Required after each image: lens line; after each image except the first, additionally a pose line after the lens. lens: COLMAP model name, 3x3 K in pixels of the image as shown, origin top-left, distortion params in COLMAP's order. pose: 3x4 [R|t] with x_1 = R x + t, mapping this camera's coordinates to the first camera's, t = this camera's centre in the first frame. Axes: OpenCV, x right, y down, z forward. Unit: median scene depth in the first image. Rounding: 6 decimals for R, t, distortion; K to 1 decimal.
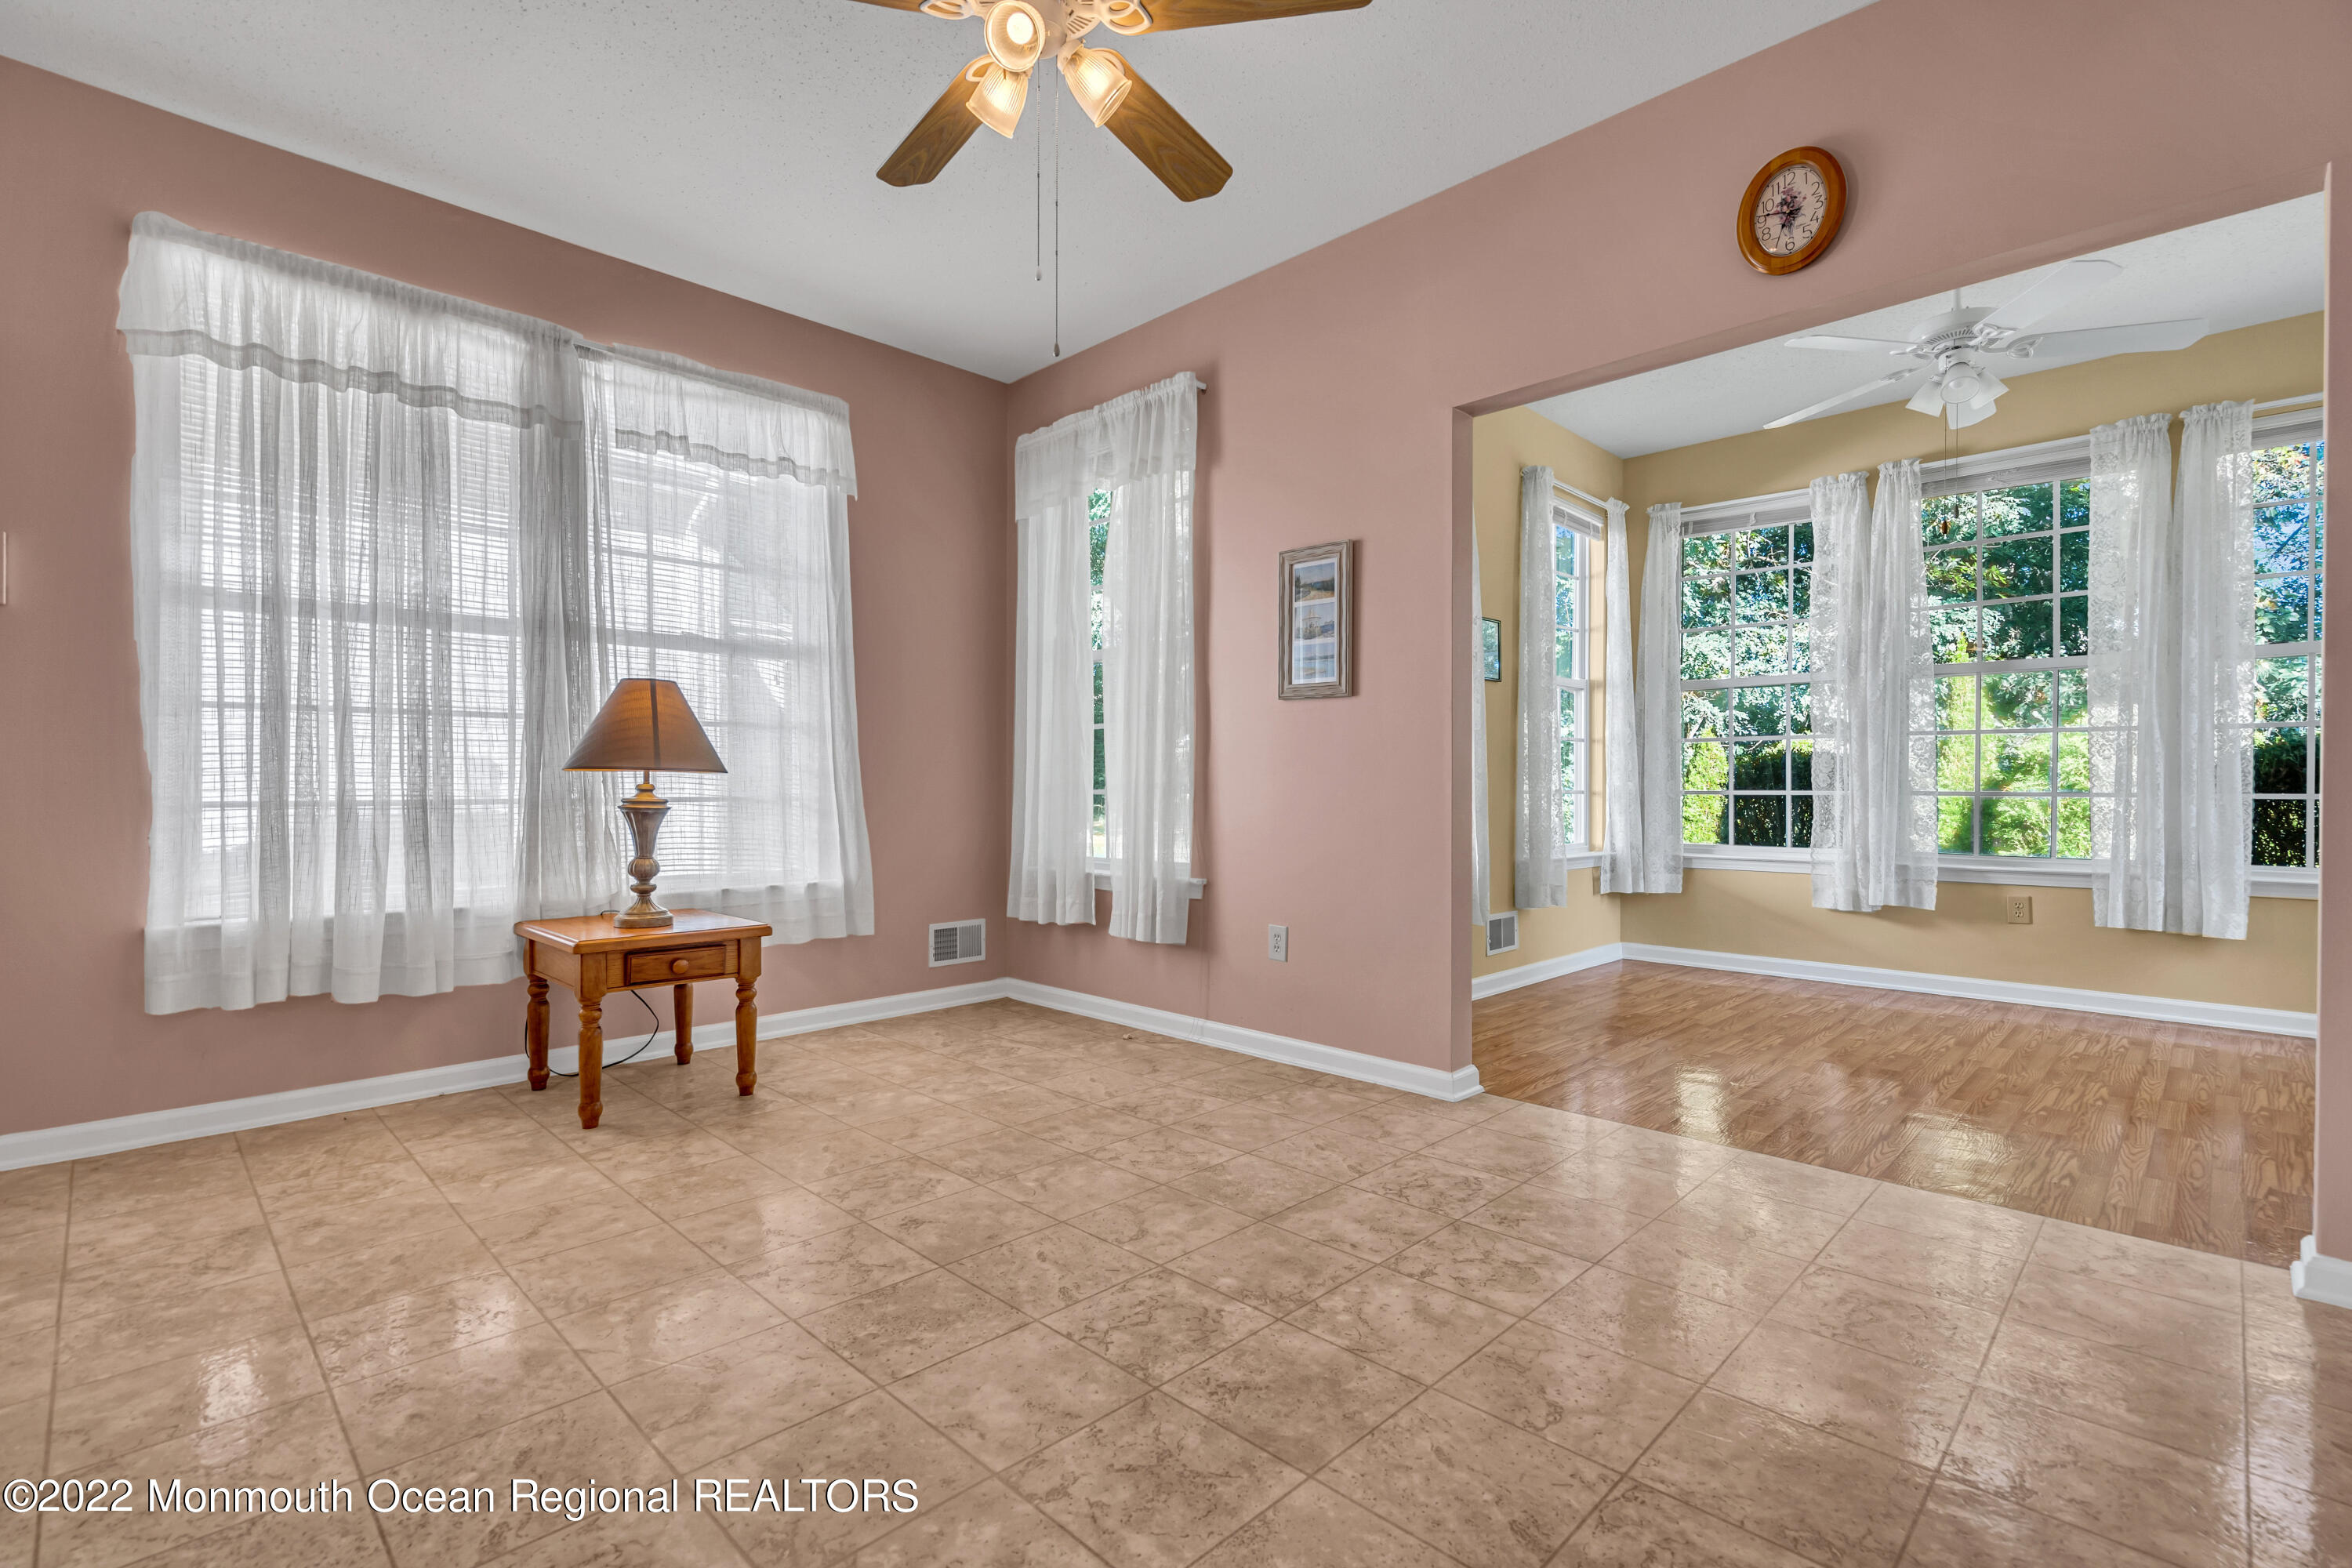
lens RADIAL K [[1065.8, 0, 1180.2], [0, 1065.8, 788.8], [0, 0, 1]] dist [-0.001862, 0.000358]
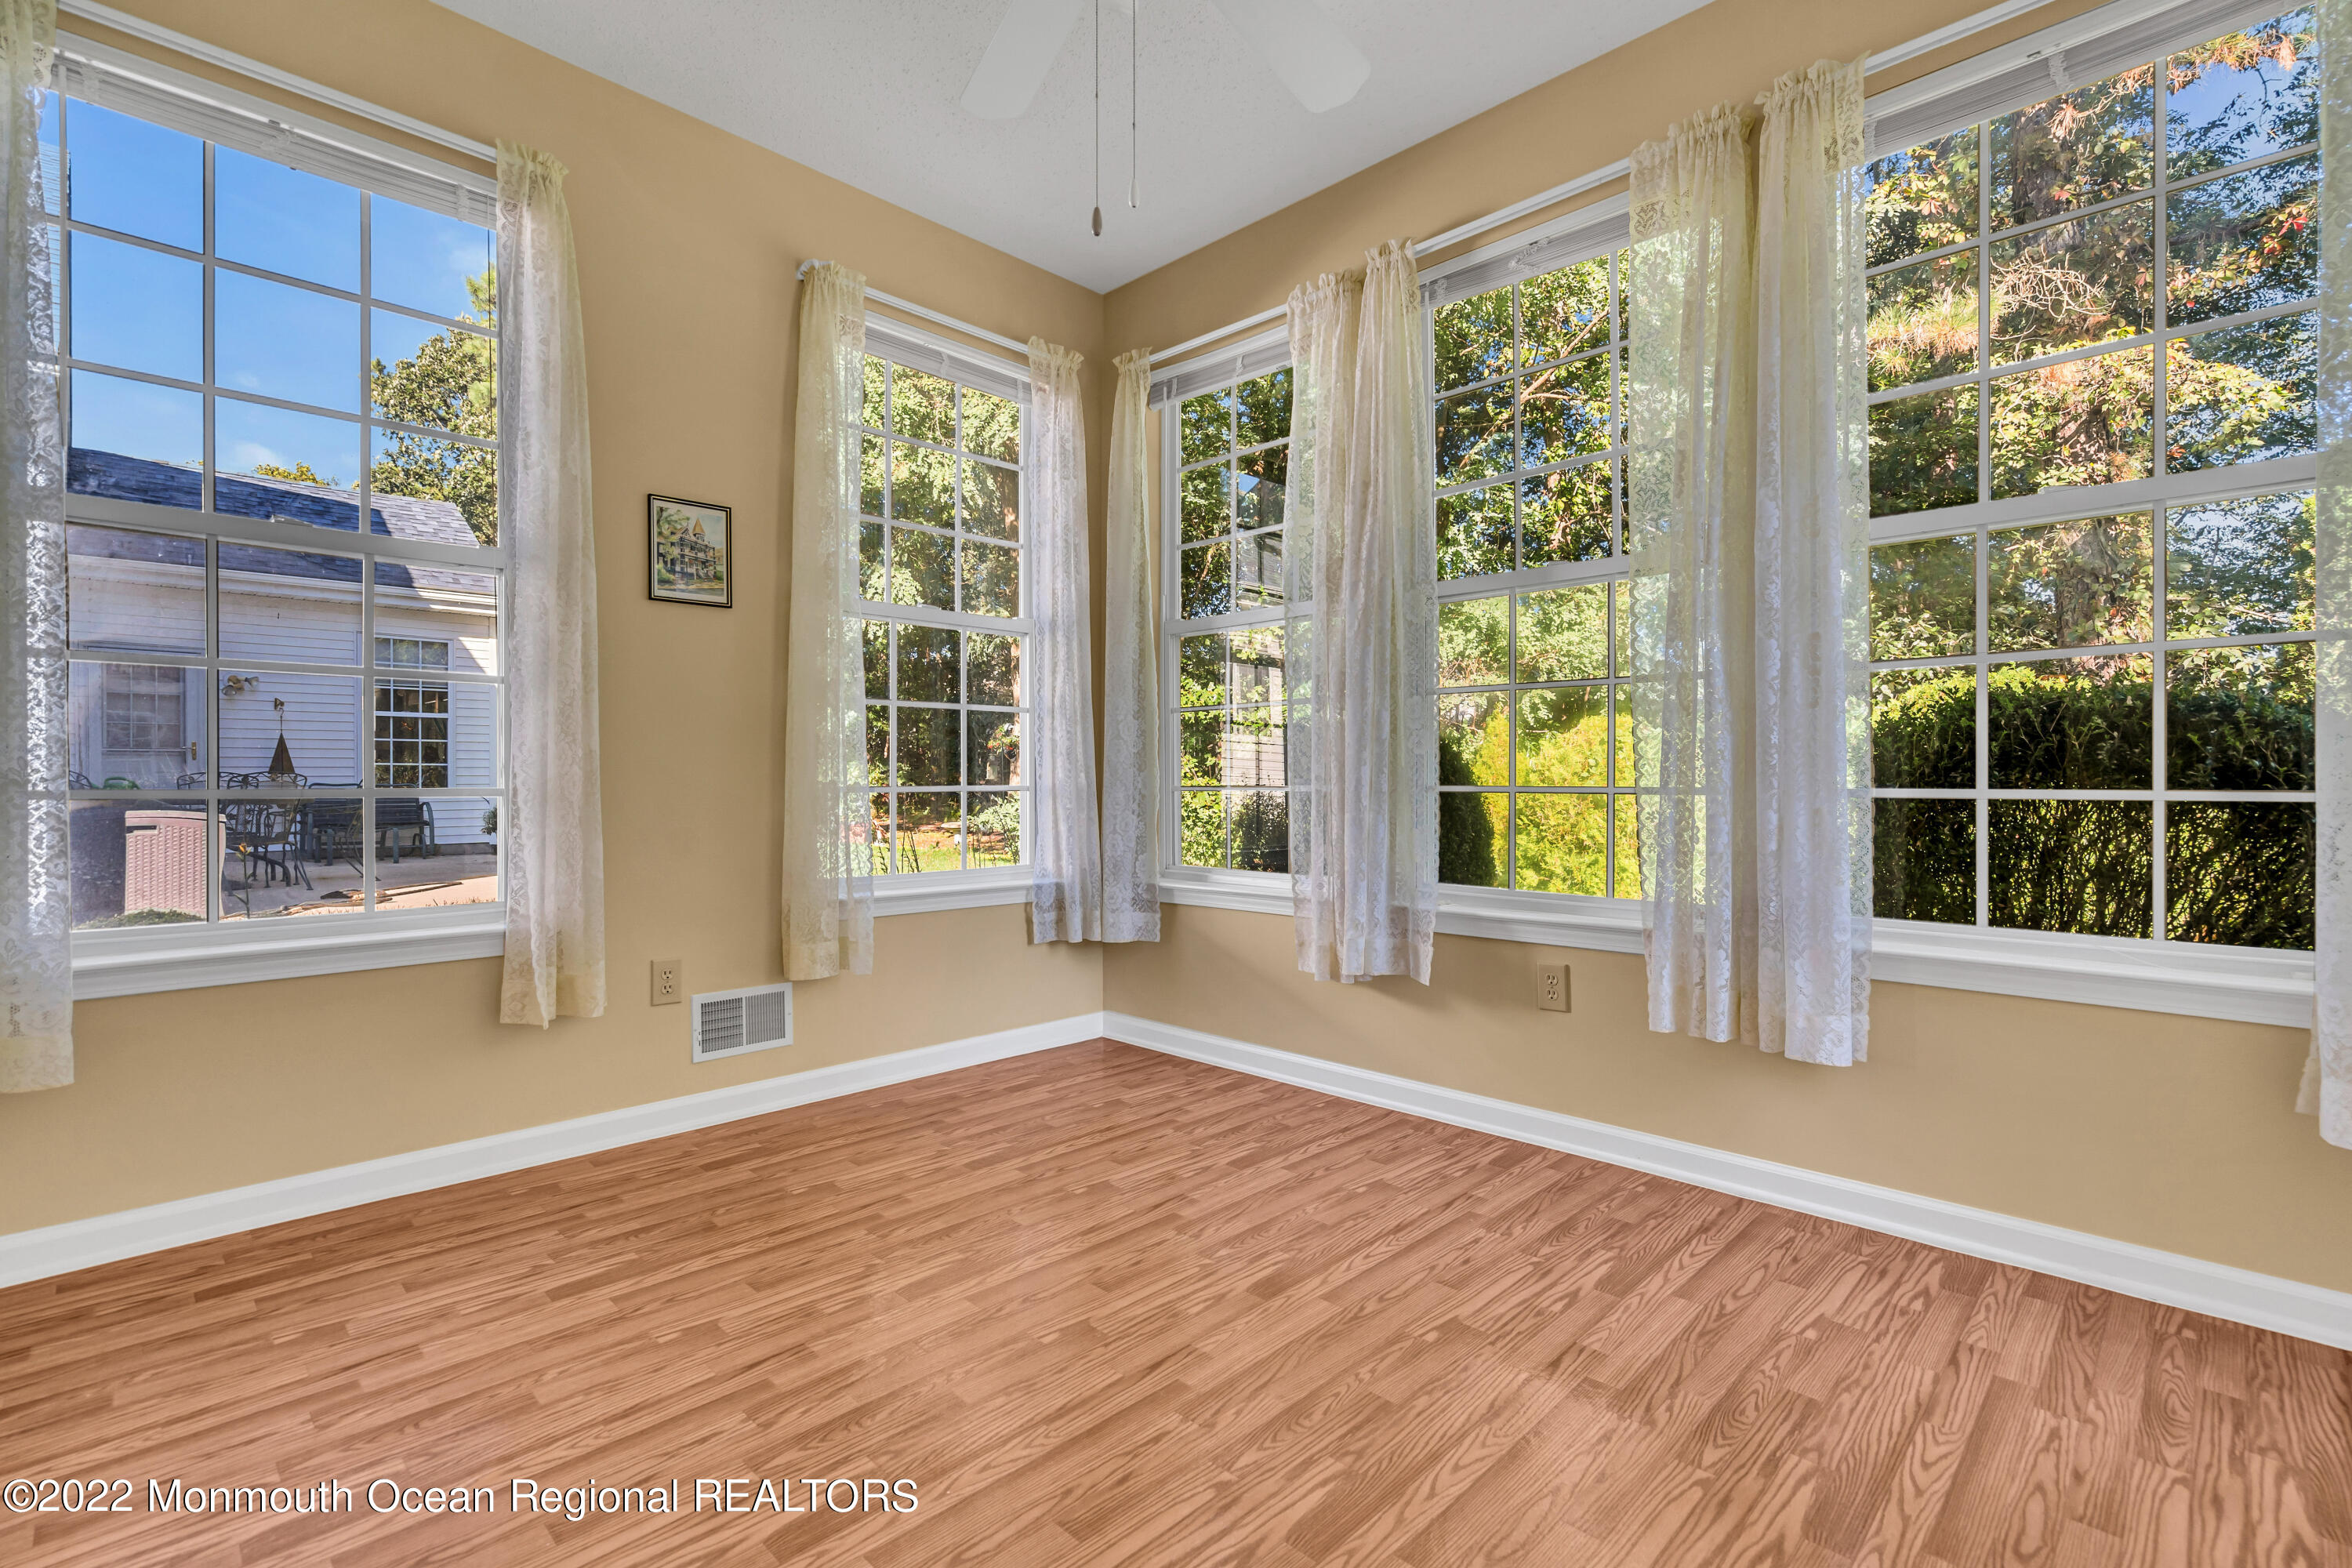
lens RADIAL K [[1101.5, 0, 1153.2], [0, 1101.5, 772.2], [0, 0, 1]] dist [0.001107, 0.000781]
pose [[0.999919, -0.000446, -0.012739, 0.761805], [0.000270, 0.999904, -0.013851, 0.004541], [0.012744, 0.013846, 0.999823, 0.516224]]
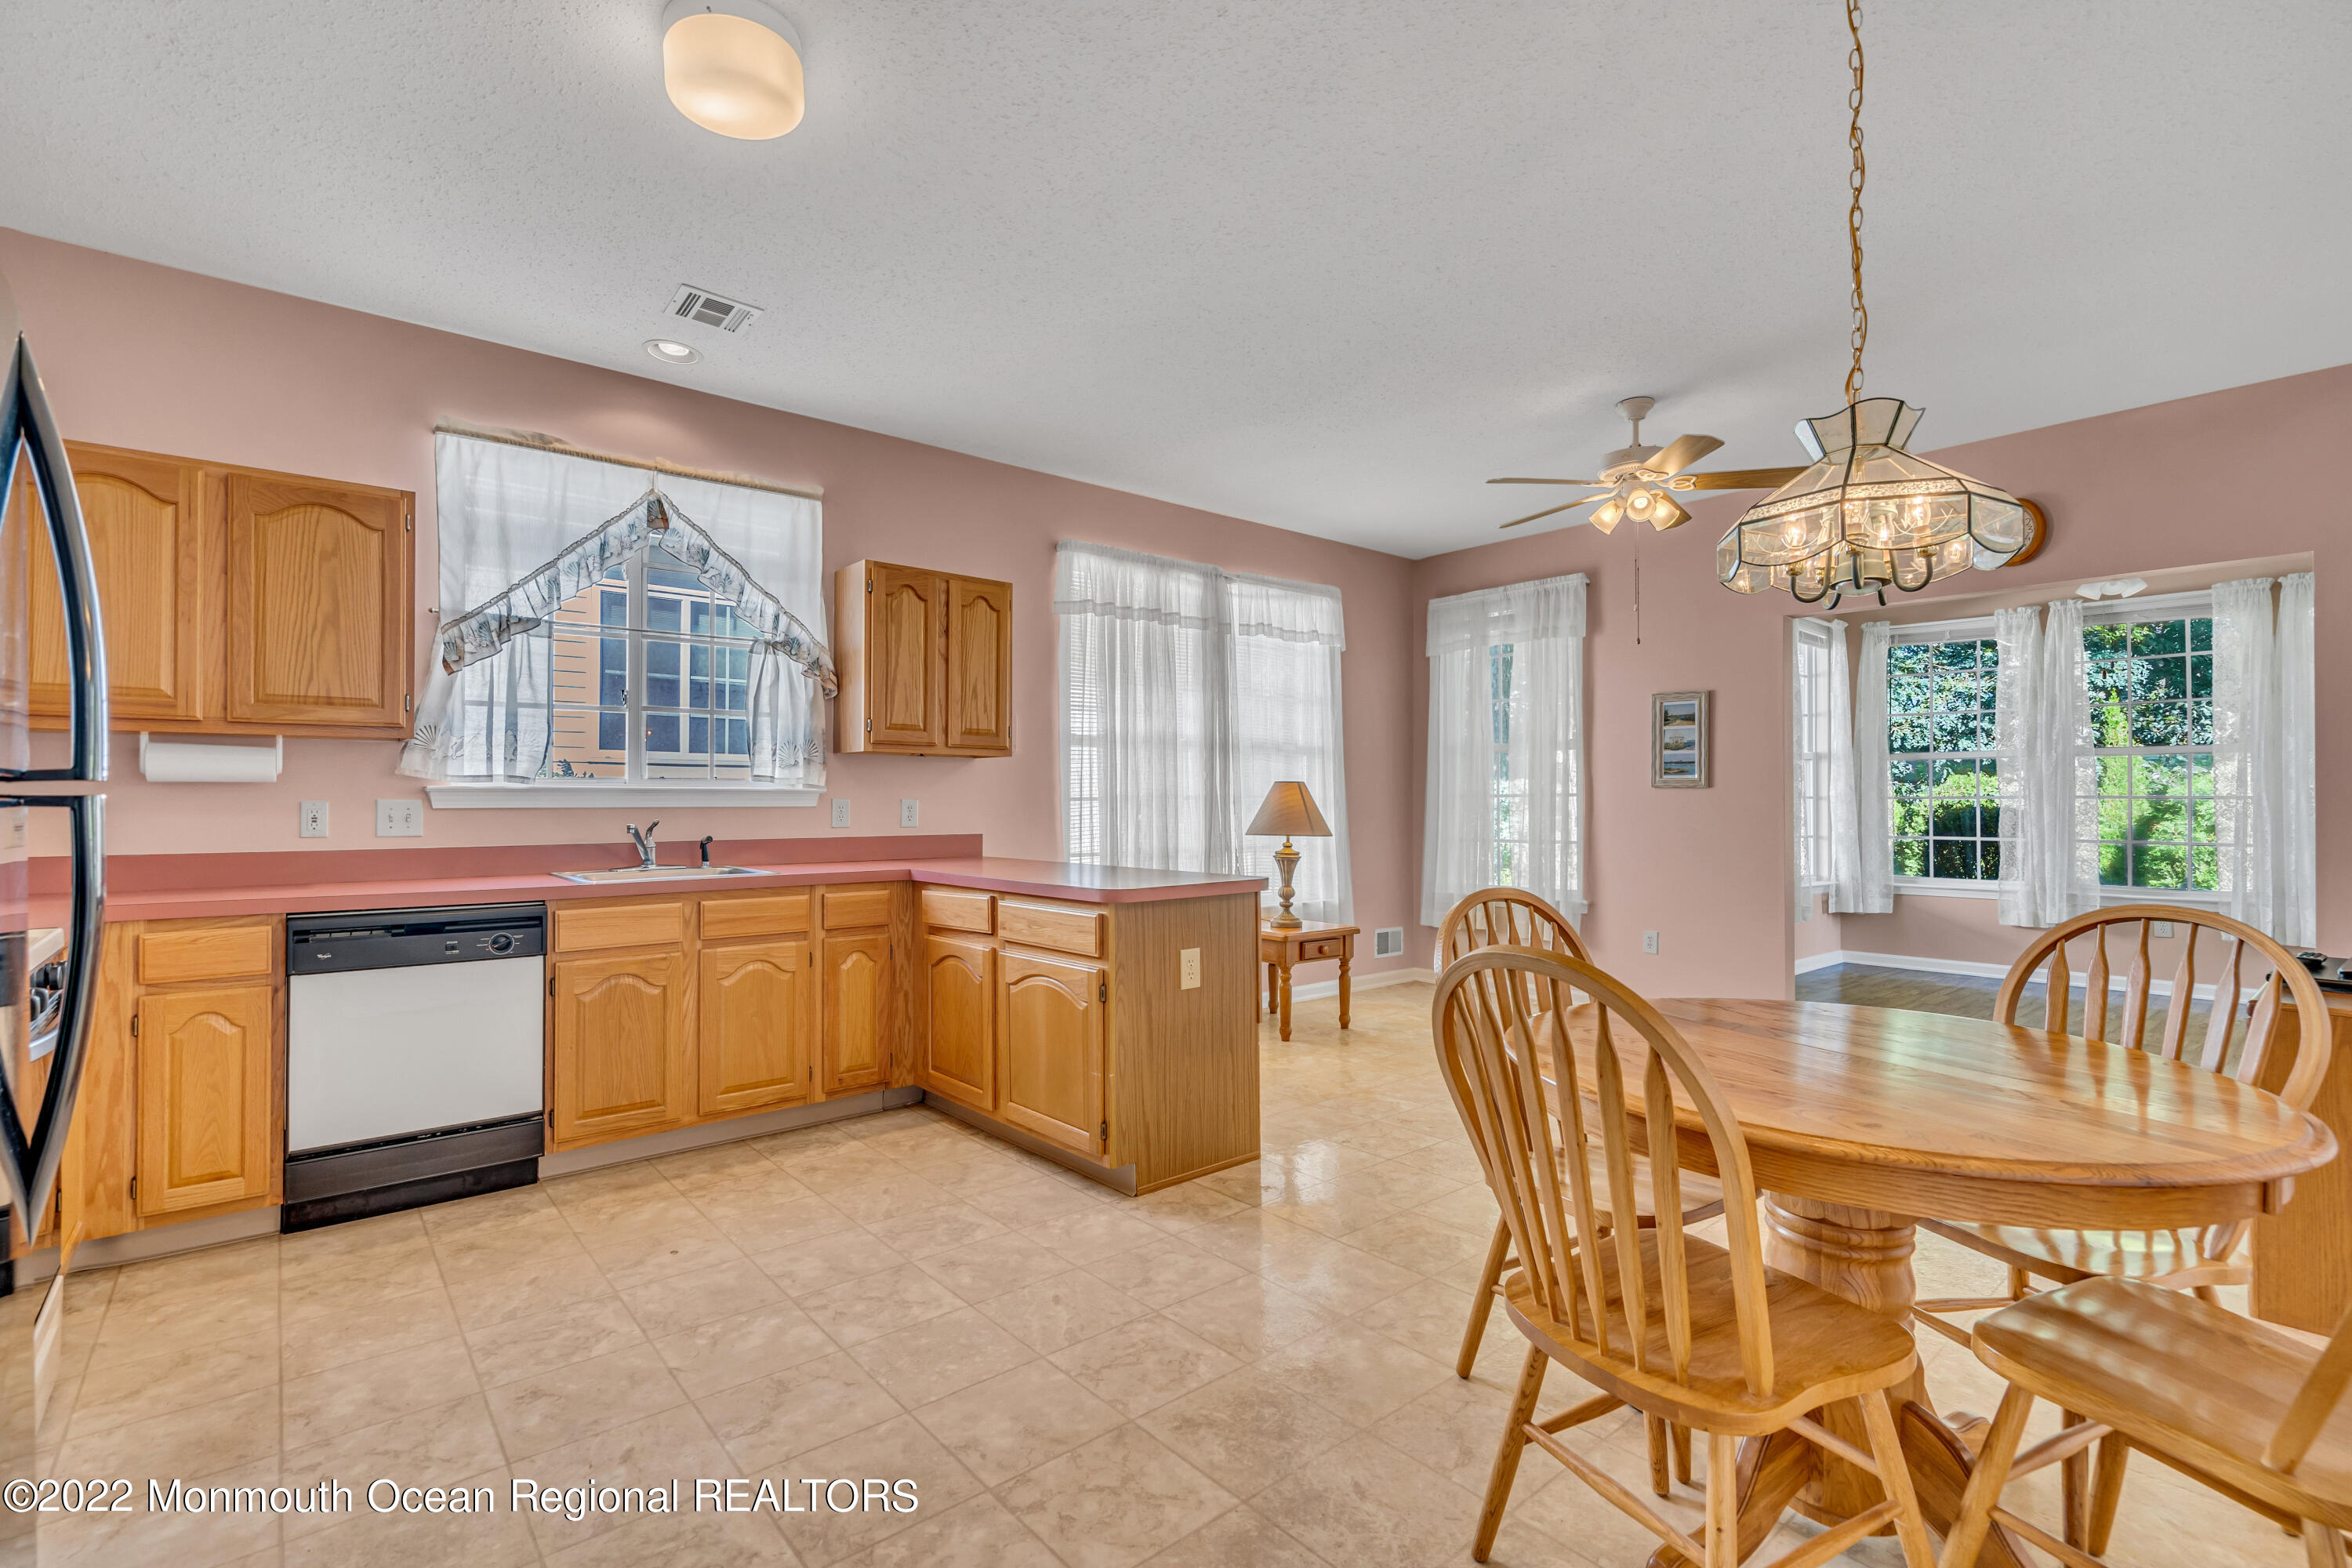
lens RADIAL K [[1065.8, 0, 1180.2], [0, 1065.8, 788.8], [0, 0, 1]] dist [-0.001862, 0.000358]
pose [[0.996359, -0.001124, -0.085248, -0.484018], [-0.000231, 0.999874, -0.015885, -0.058171], [0.085255, 0.015847, 0.996233, -0.646006]]
